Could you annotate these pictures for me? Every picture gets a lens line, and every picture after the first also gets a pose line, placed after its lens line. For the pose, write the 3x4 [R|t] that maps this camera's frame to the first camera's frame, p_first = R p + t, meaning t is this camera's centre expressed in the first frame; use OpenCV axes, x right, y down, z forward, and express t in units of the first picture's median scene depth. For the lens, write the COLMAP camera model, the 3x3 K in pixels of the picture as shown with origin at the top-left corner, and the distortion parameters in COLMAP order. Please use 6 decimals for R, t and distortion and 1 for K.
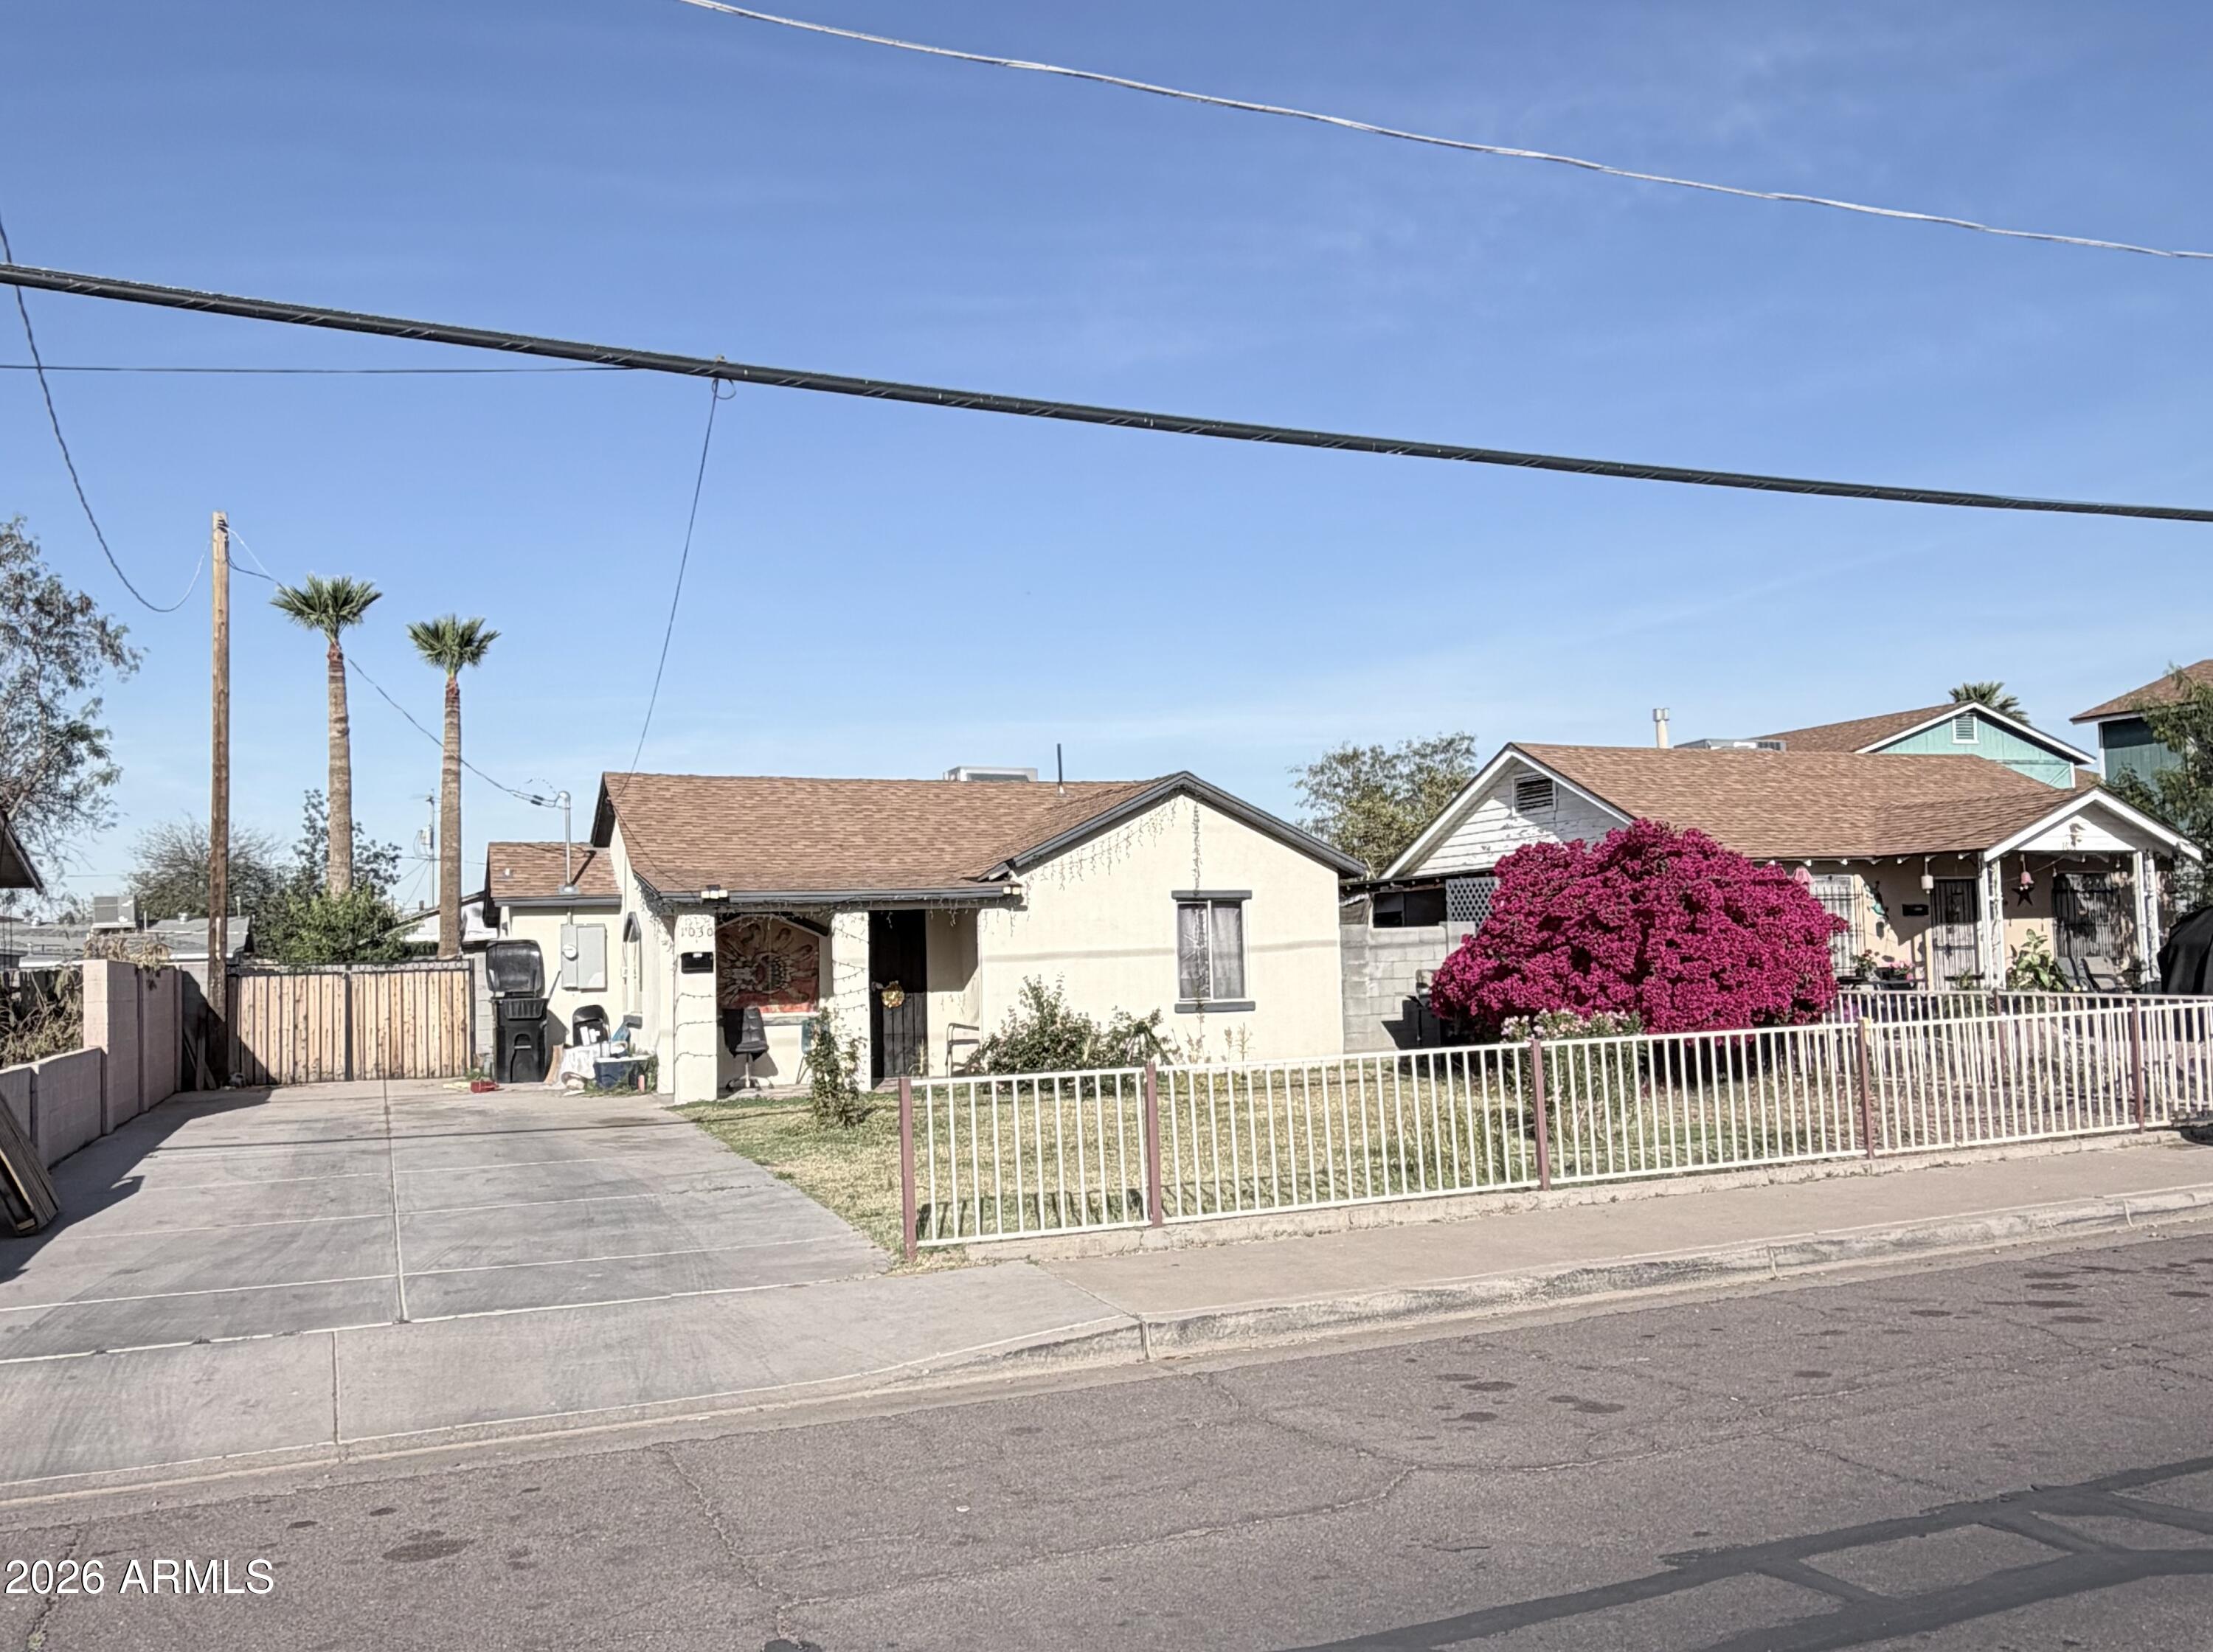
lens RADIAL K [[1915.0, 0, 1106.5], [0, 1915.0, 826.0], [0, 0, 1]] dist [0.004159, -0.009847]
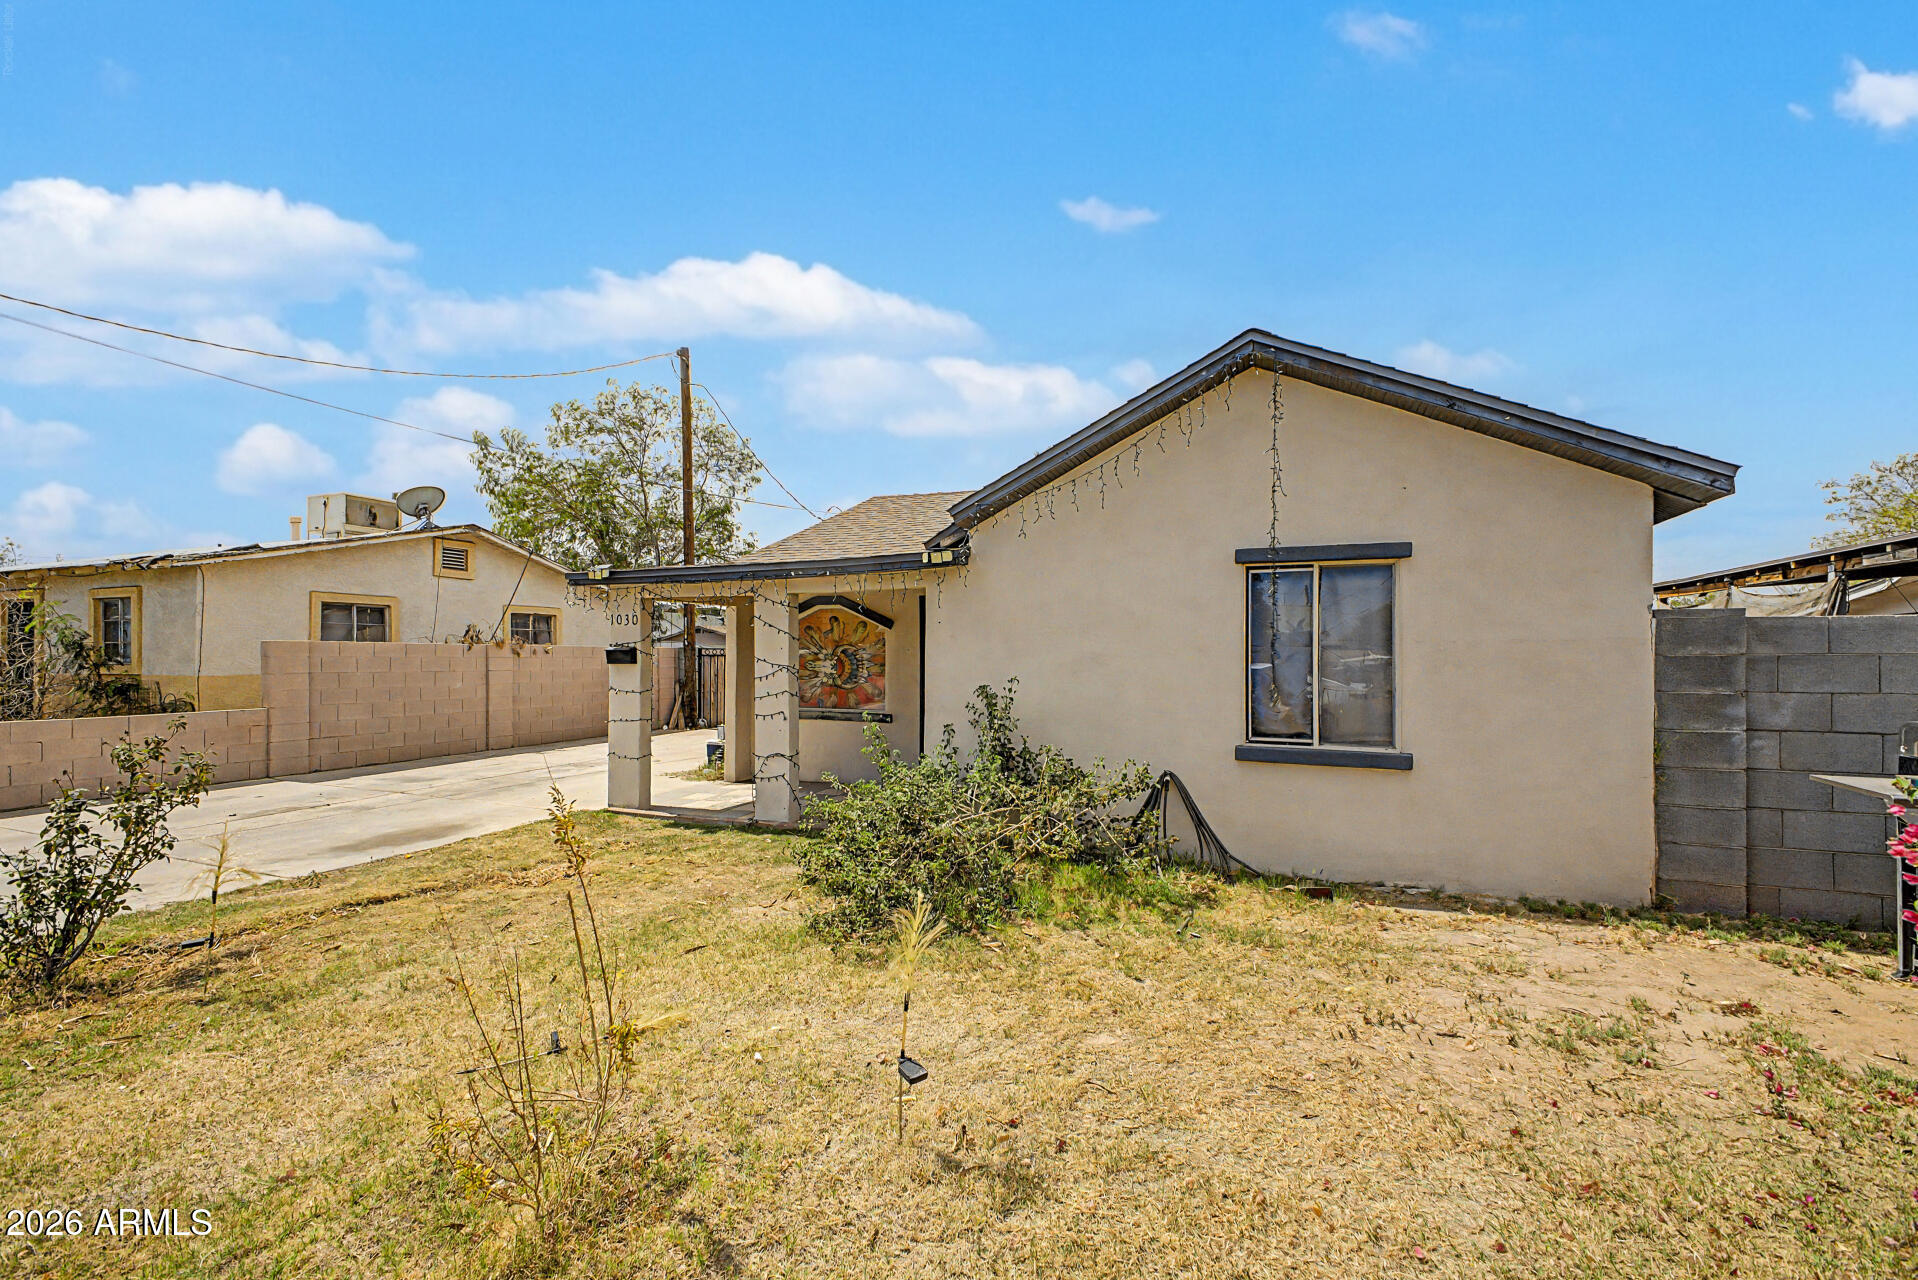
lens RADIAL K [[810.8, 0, 949.7], [0, 810.8, 653.6], [0, 0, 1]] dist [0.007670, -0.000149]
pose [[0.710695, 0.024009, -0.703090, 0.144669], [0.024962, 0.997928, 0.059308, 0.048681], [0.703057, -0.059701, 0.708623, 0.770162]]
